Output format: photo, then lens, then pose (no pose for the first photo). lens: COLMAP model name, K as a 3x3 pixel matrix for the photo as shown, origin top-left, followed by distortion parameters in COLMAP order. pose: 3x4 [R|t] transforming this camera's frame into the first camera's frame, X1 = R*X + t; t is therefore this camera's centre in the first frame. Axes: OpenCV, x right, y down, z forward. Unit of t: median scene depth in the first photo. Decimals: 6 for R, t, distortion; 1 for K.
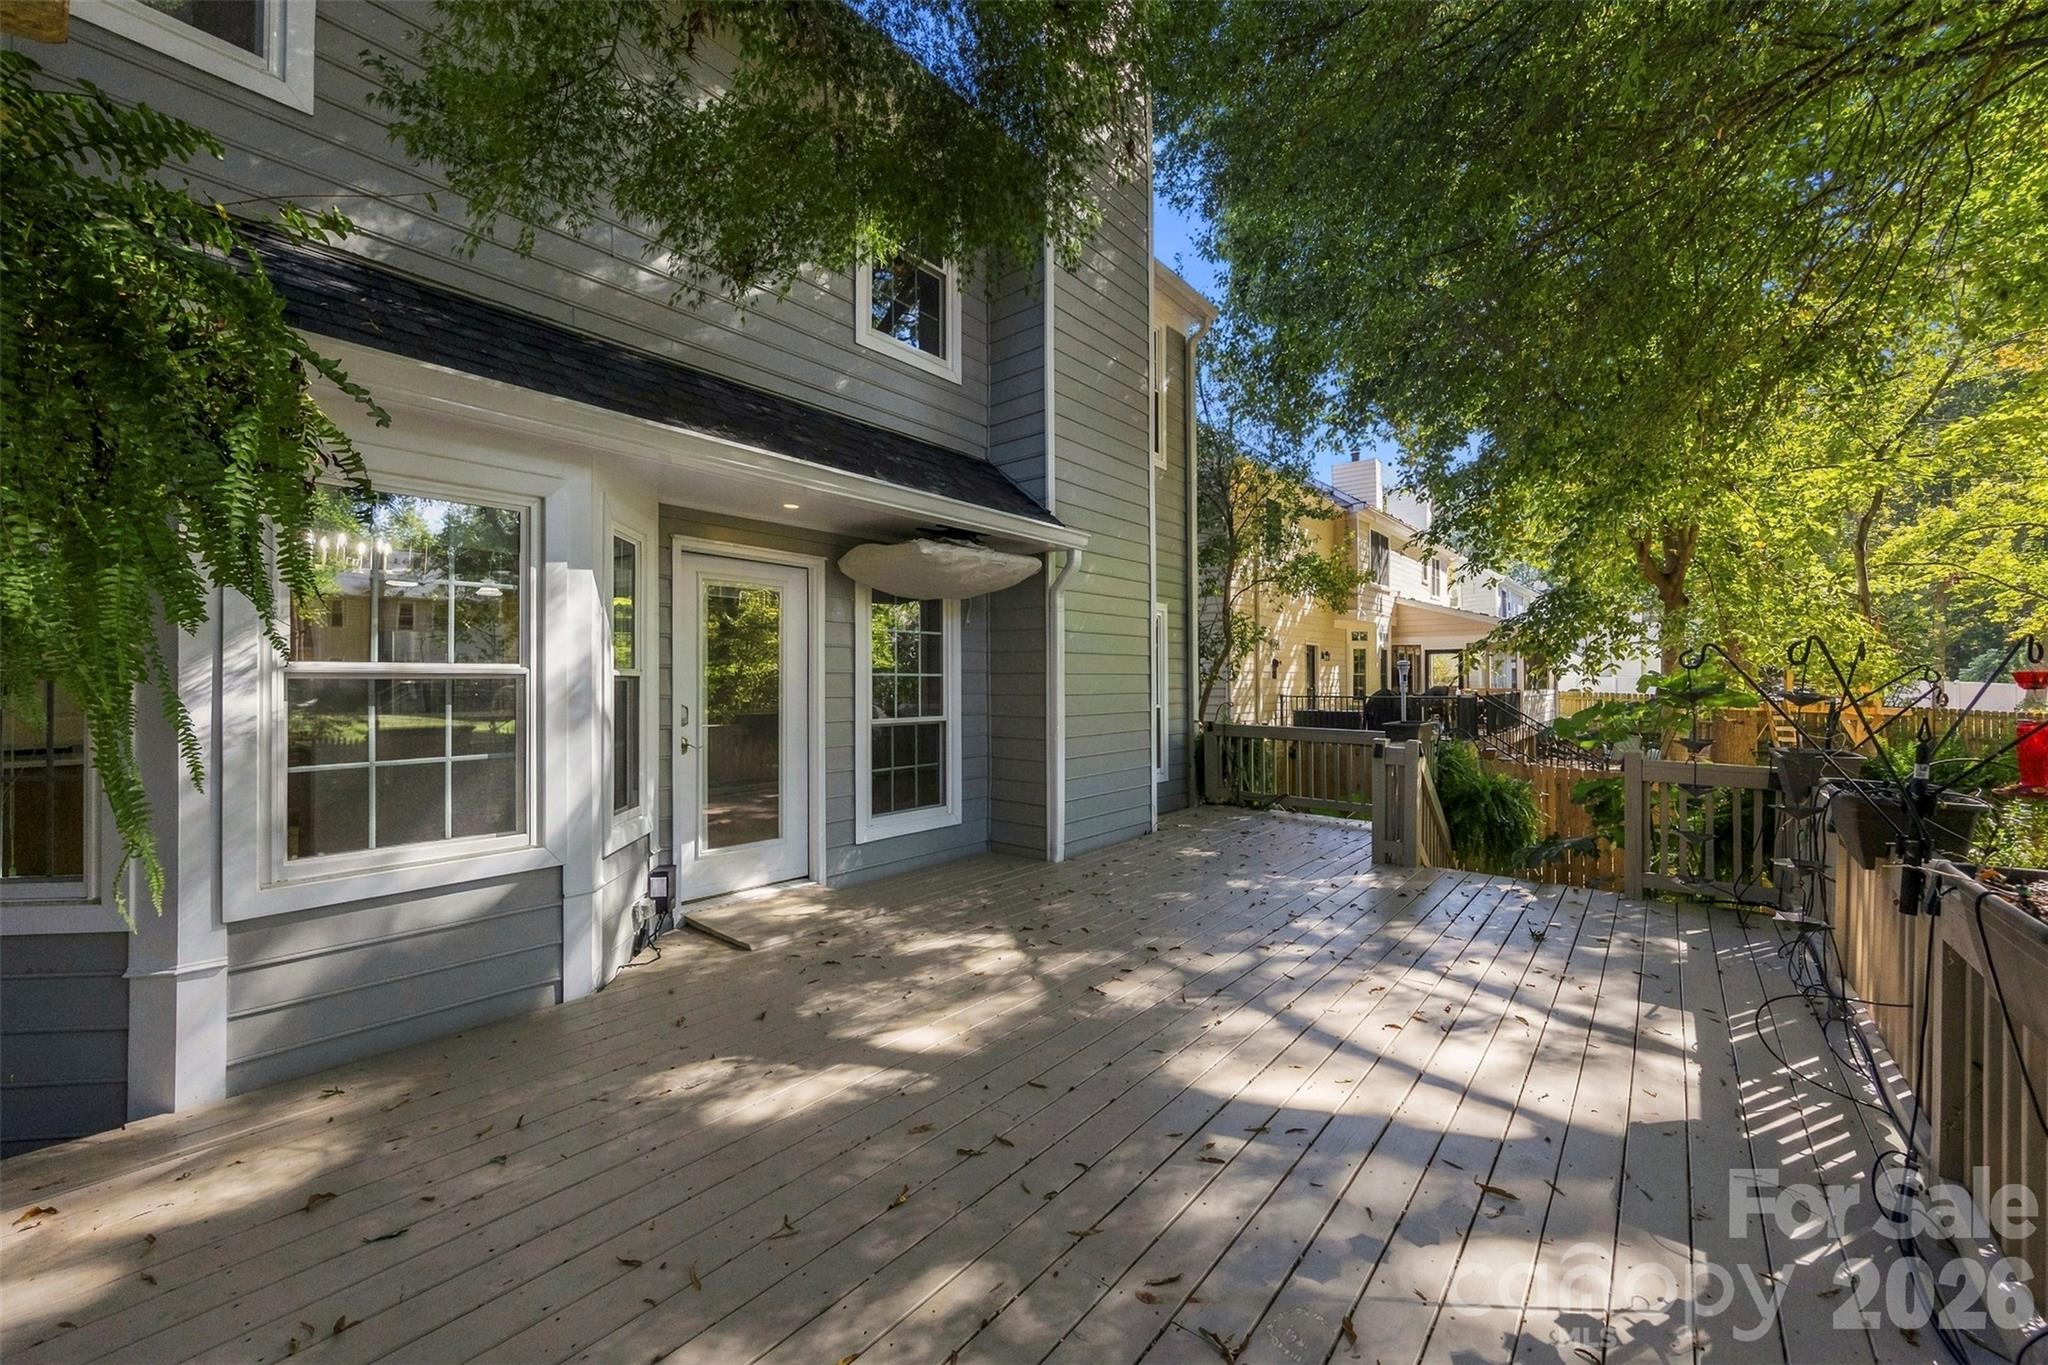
lens RADIAL K [[802.6, 0, 1023.6], [0, 802.6, 681.0], [0, 0, 1]] dist [0.001700, -0.000033]
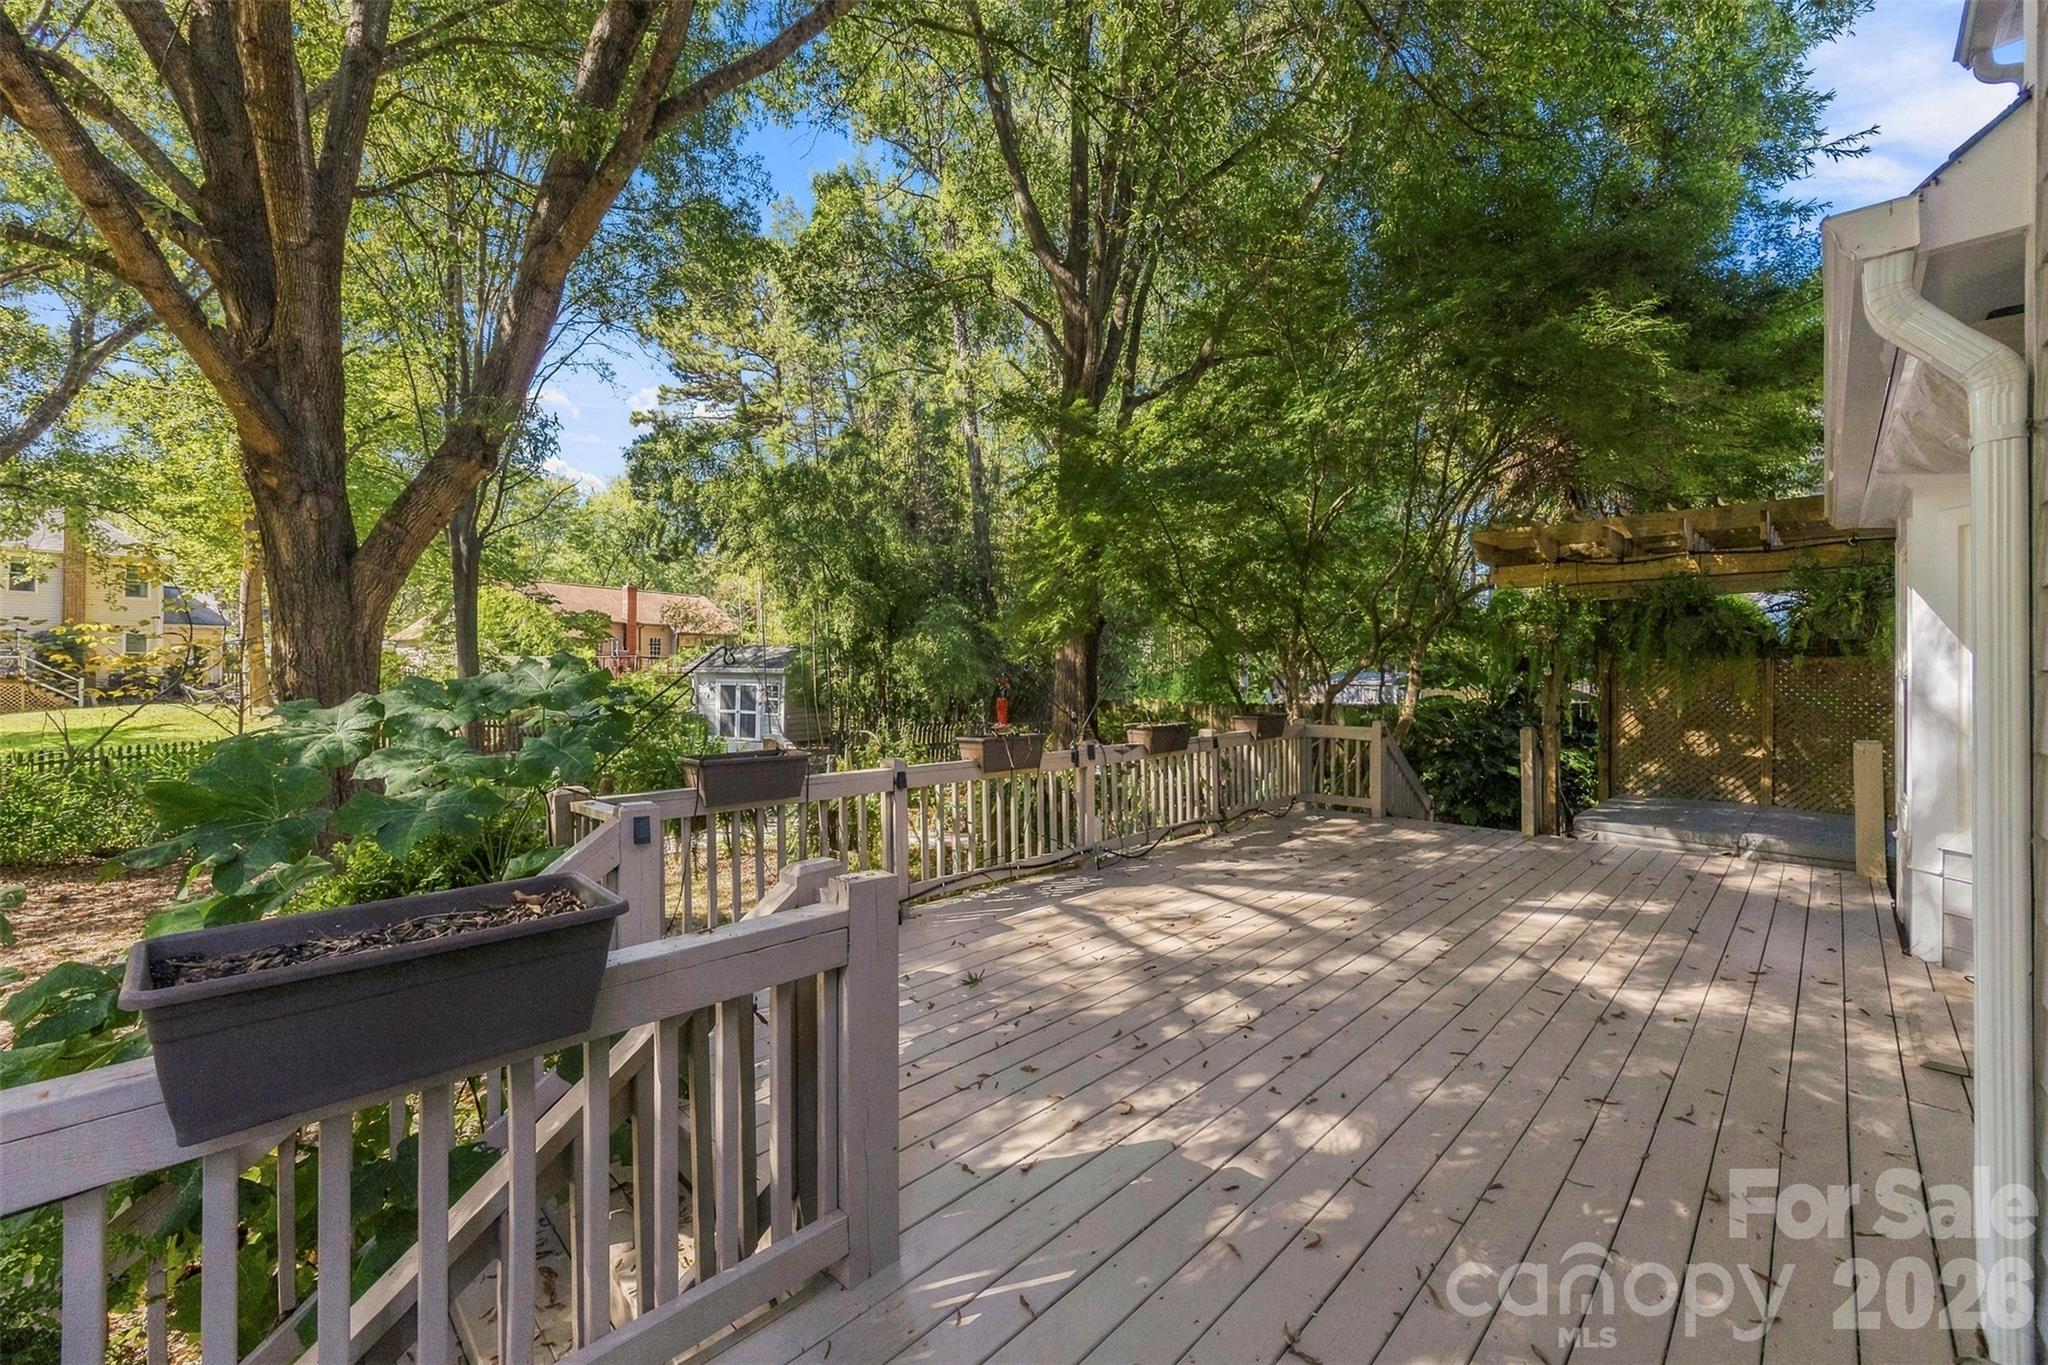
lens RADIAL K [[802.6, 0, 1024.5], [0, 802.6, 678.0], [0, 0, 1]] dist [0.001700, -0.000033]
pose [[-0.994405, 0.000215, 0.105634, 0.570545], [0.000248, 1.000000, 0.000308, -0.011991], [-0.105634, 0.000332, -0.994405, 2.141527]]
